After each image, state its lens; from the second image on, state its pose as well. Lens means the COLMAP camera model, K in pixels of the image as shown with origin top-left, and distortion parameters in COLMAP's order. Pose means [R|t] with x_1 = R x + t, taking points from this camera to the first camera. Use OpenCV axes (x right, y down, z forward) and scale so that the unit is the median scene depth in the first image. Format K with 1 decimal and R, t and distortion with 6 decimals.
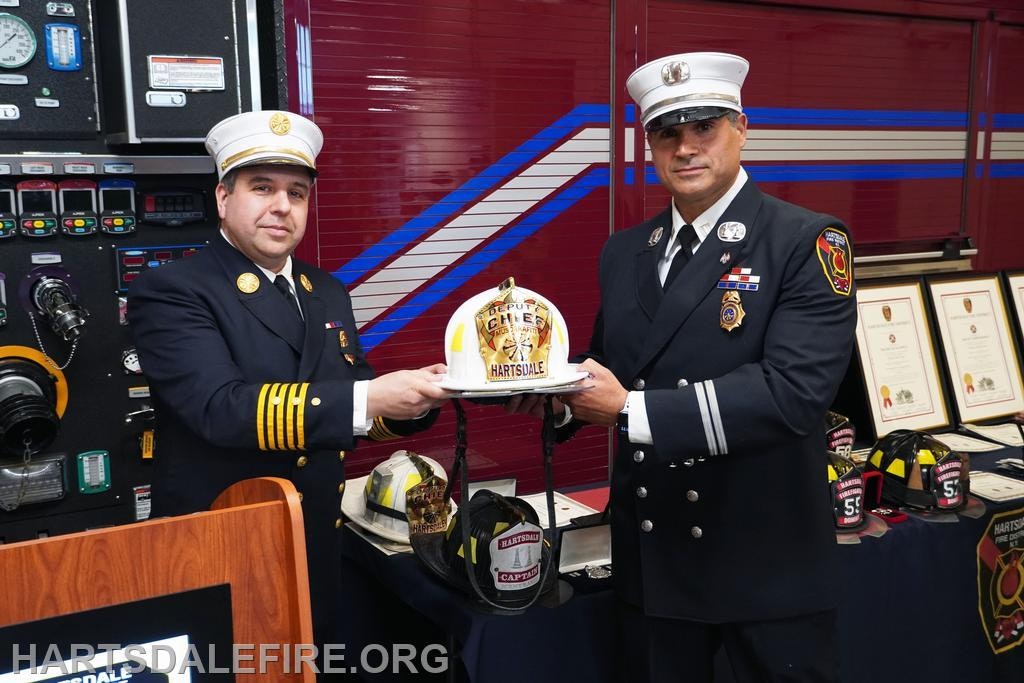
lens RADIAL K [[1097.7, 0, 512.0], [0, 1097.7, 341.5], [0, 0, 1]] dist [0.005187, 0.031363]
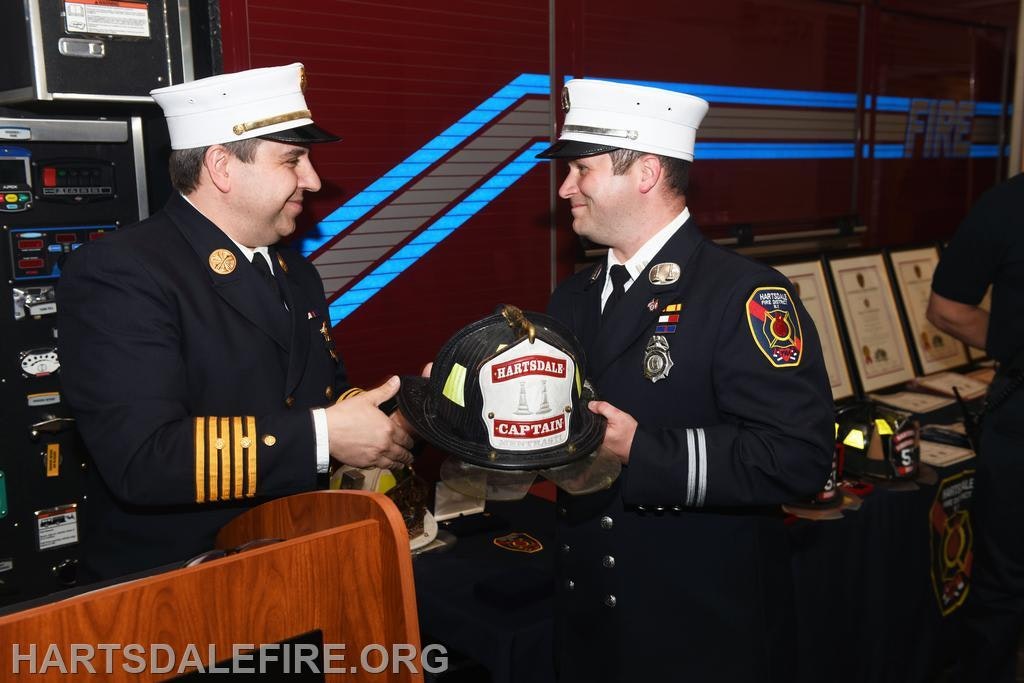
lens RADIAL K [[1044.9, 0, 526.7], [0, 1044.9, 334.7], [0, 0, 1]] dist [0.024496, 0.021902]
pose [[0.978377, -0.034186, 0.203984, -0.144884], [0.034595, 0.999400, 0.001560, 0.008444], [-0.203915, 0.005531, 0.978973, 0.135438]]
